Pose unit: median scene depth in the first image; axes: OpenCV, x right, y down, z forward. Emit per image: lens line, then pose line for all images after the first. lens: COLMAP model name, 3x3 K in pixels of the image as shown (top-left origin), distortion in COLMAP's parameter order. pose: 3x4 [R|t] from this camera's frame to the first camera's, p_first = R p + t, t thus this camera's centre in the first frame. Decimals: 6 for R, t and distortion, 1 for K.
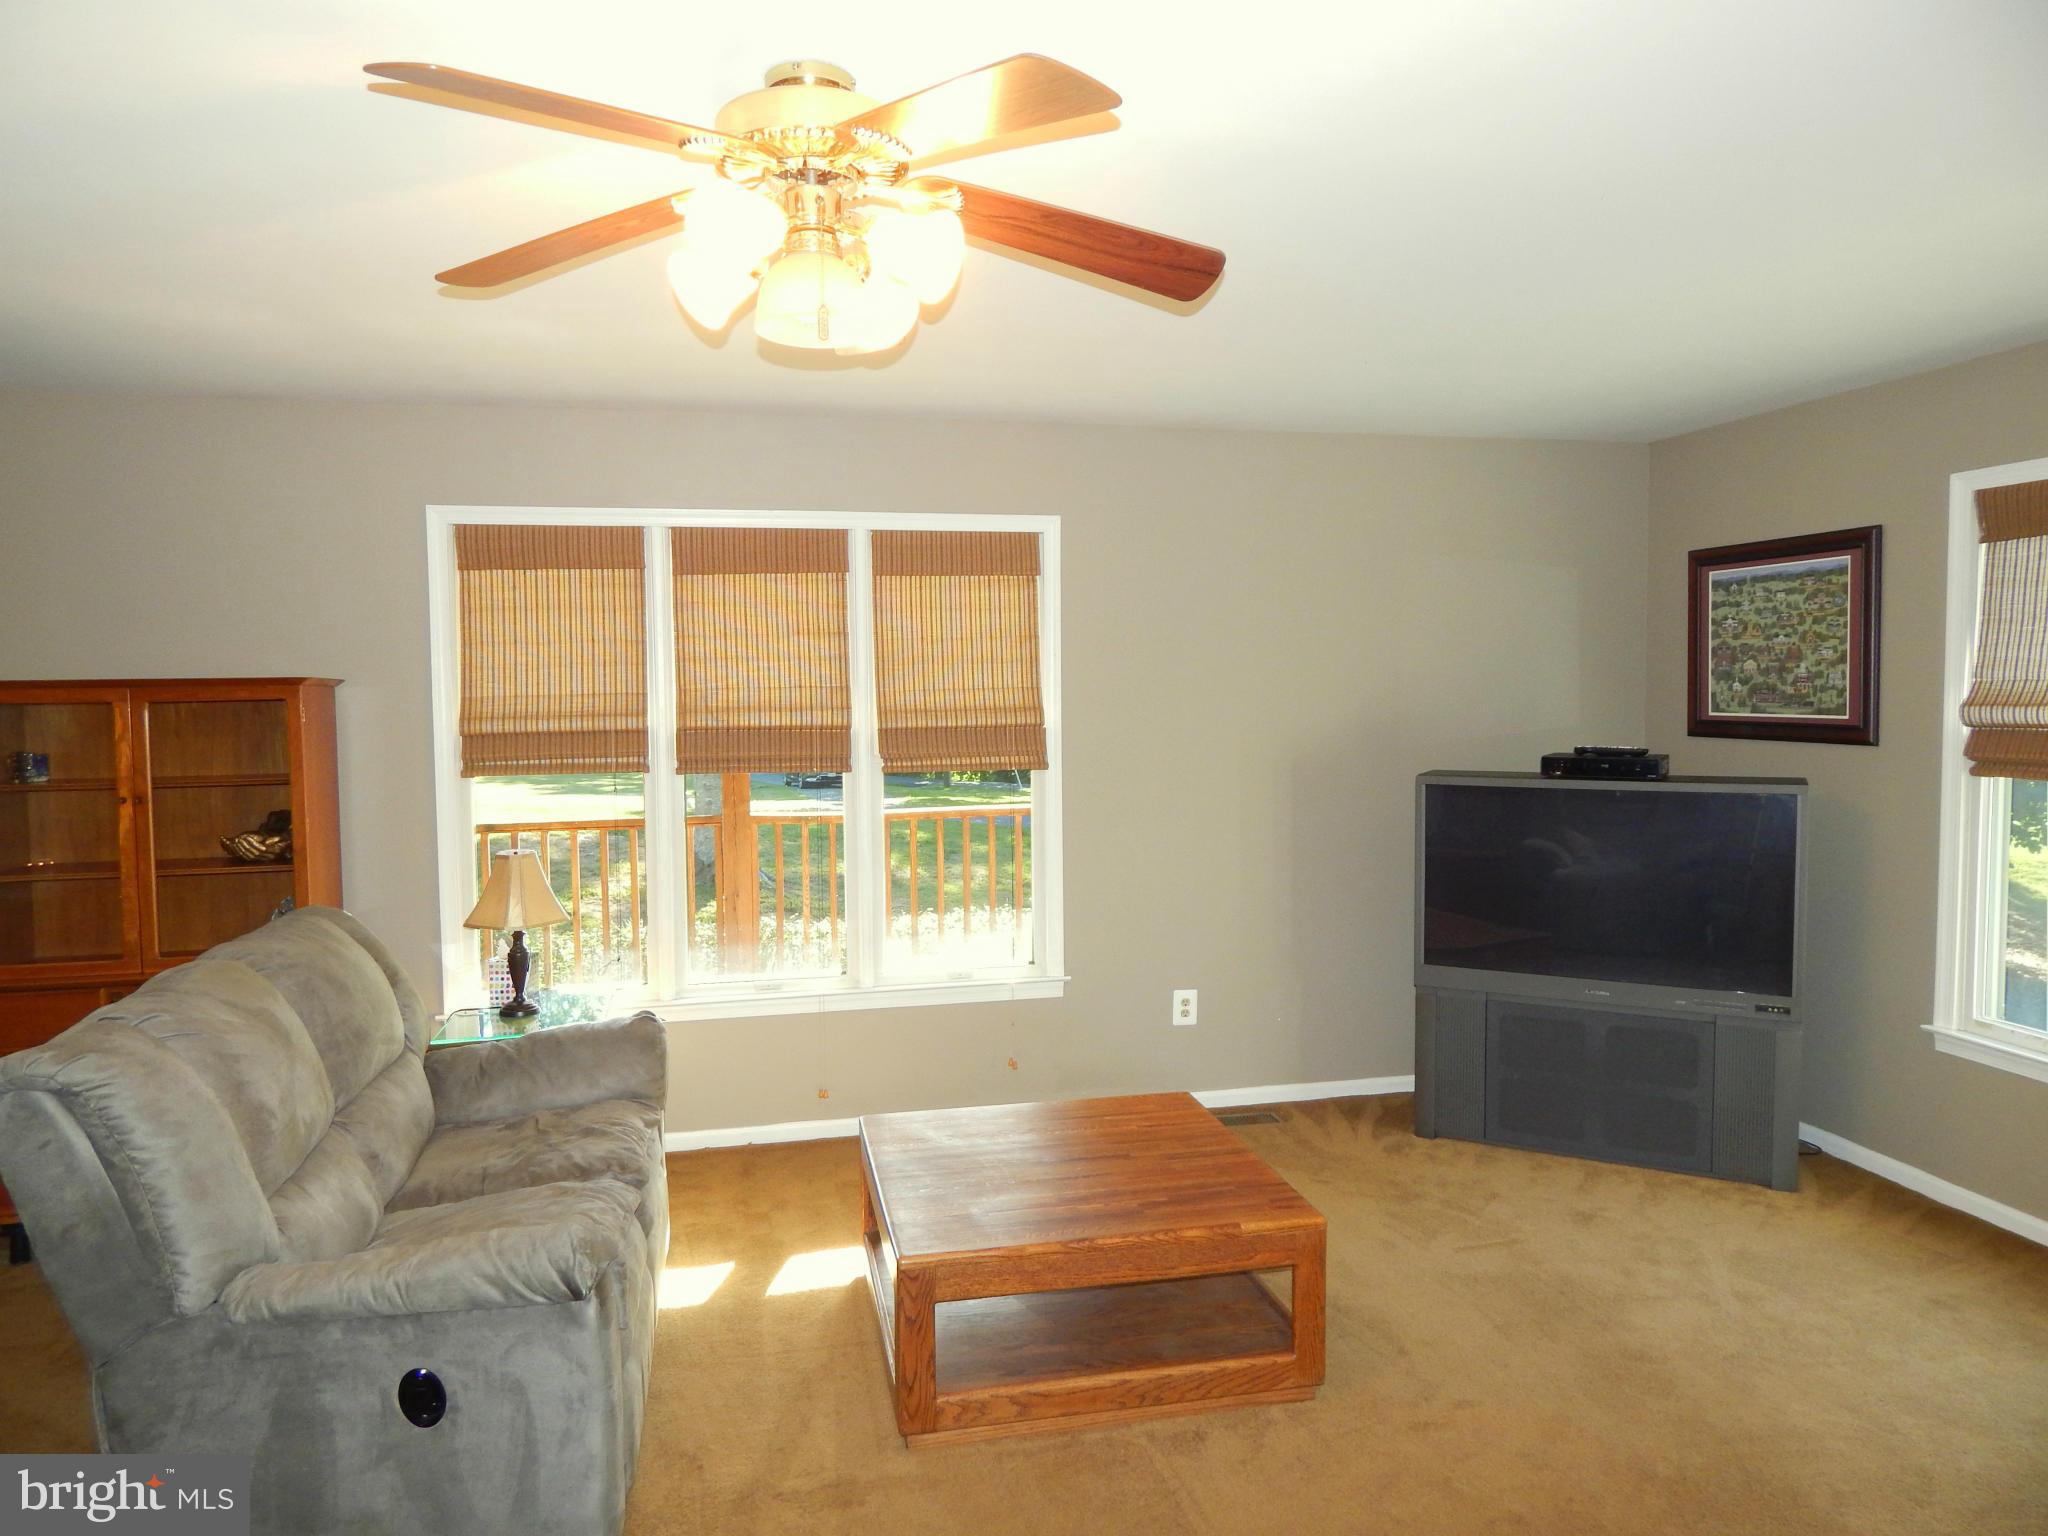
lens RADIAL K [[1335.9, 0, 1023.5], [0, 1335.9, 761.1], [0, 0, 1]] dist [-0.008092, -0.005236]
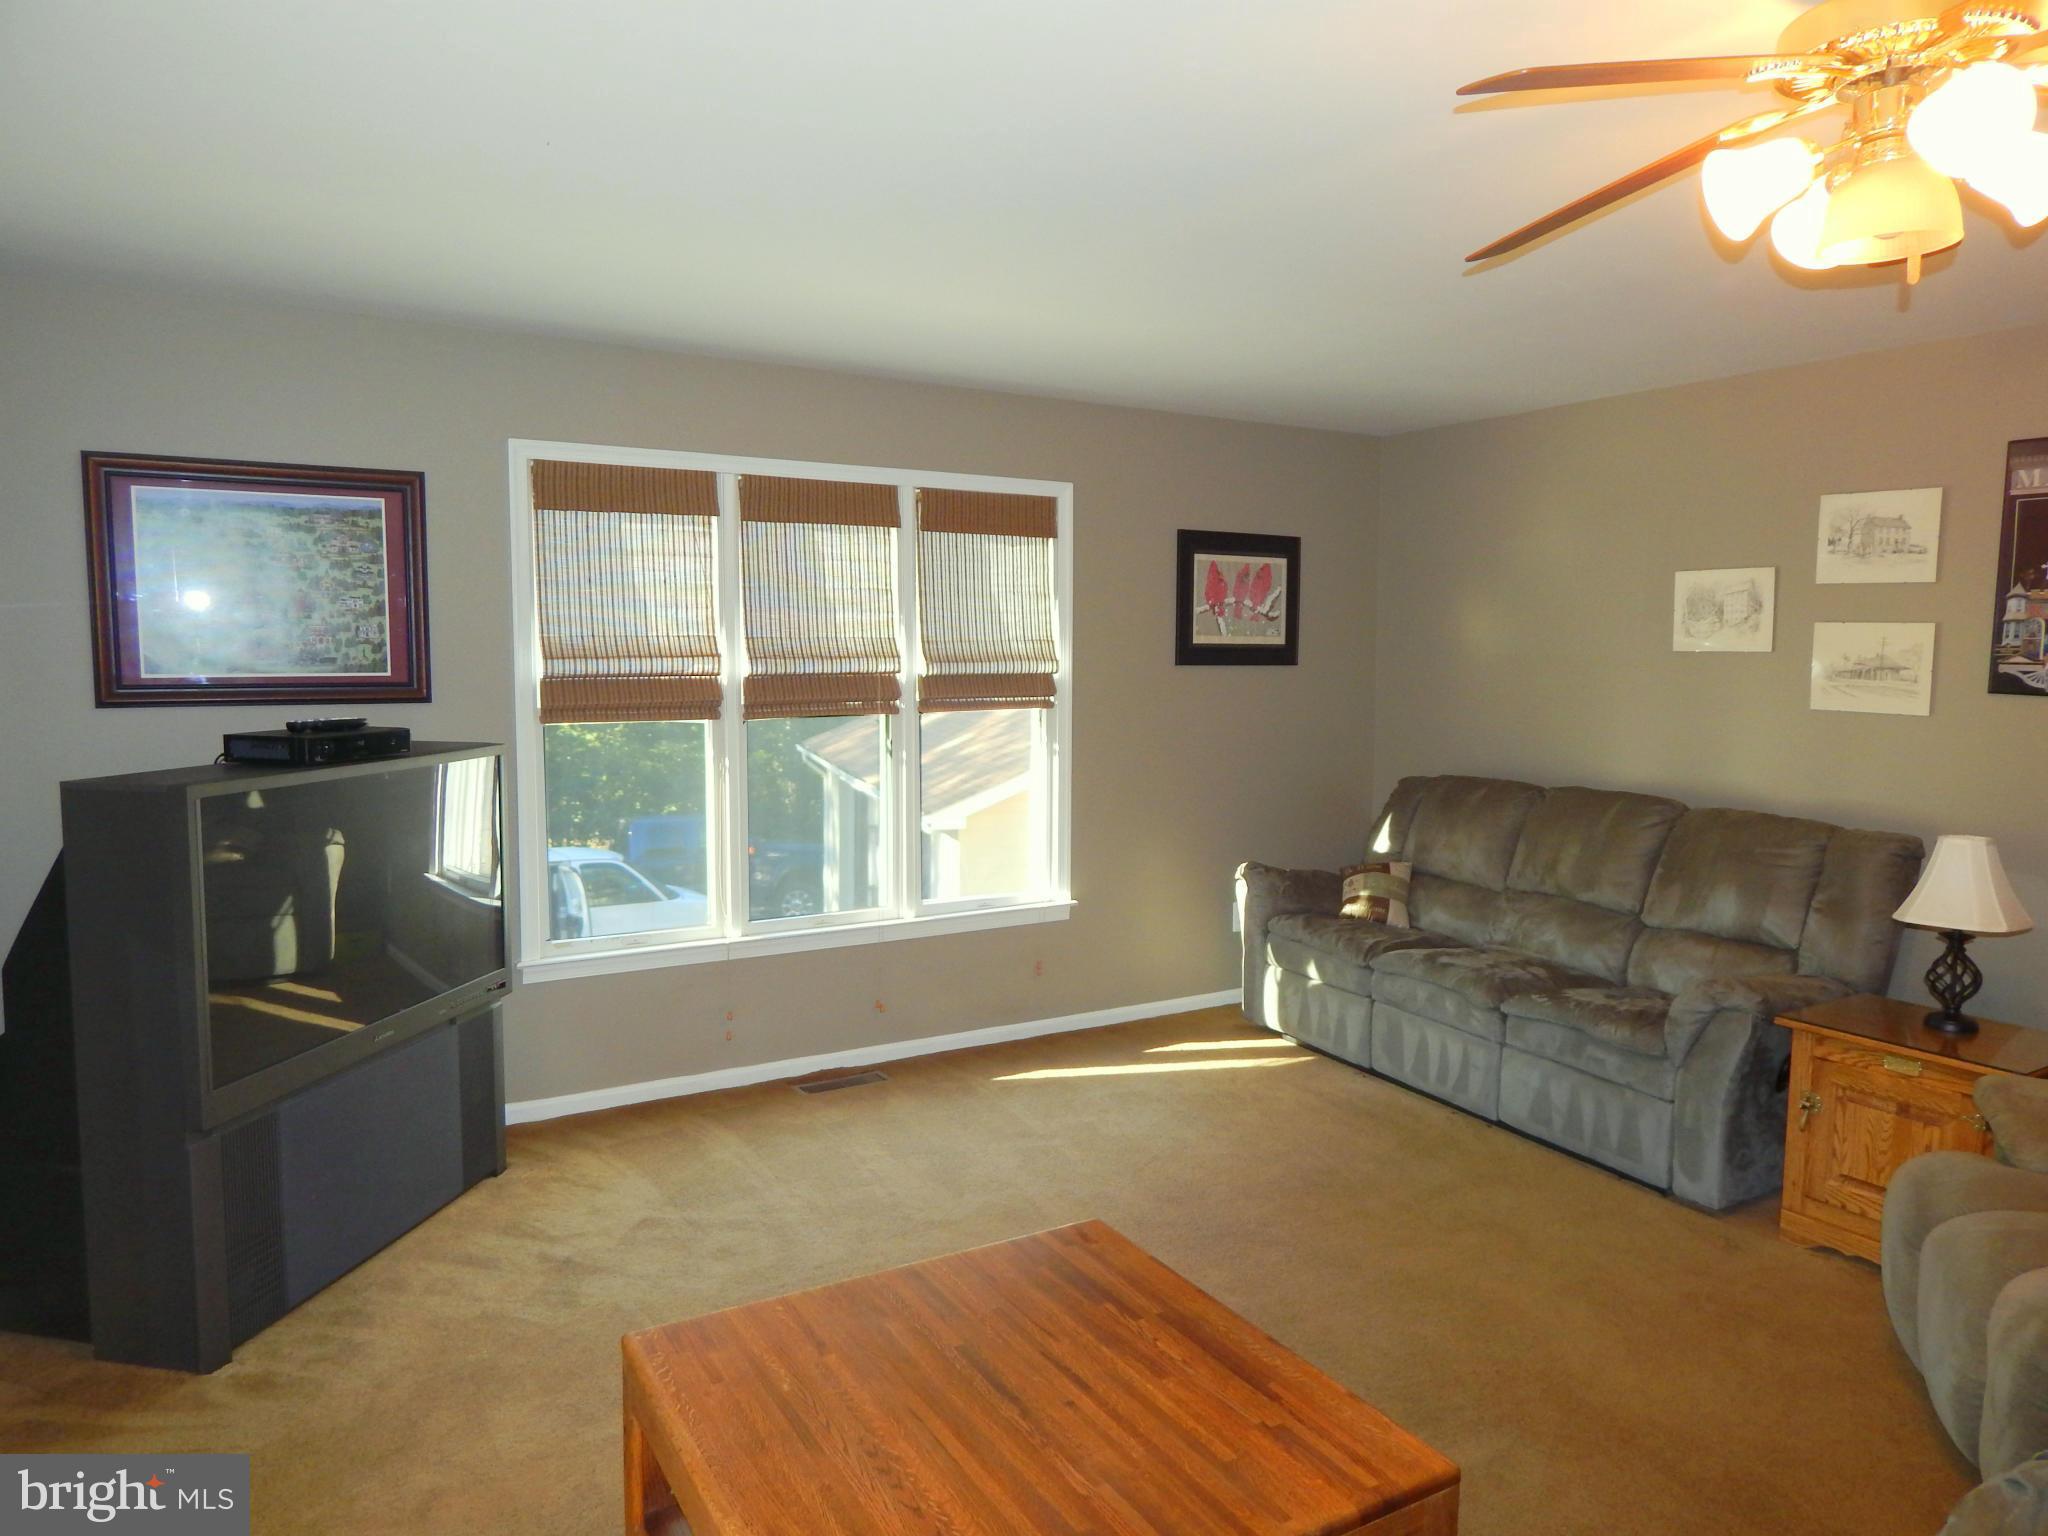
lens RADIAL K [[1335.9, 0, 1023.5], [0, 1335.9, 761.1], [0, 0, 1]] dist [-0.008092, -0.005236]
pose [[-0.317671, -0.076637, 0.945099, -0.405078], [0.050590, 0.993939, 0.097602, -0.040840], [-0.946850, 0.078818, -0.311869, 0.875210]]
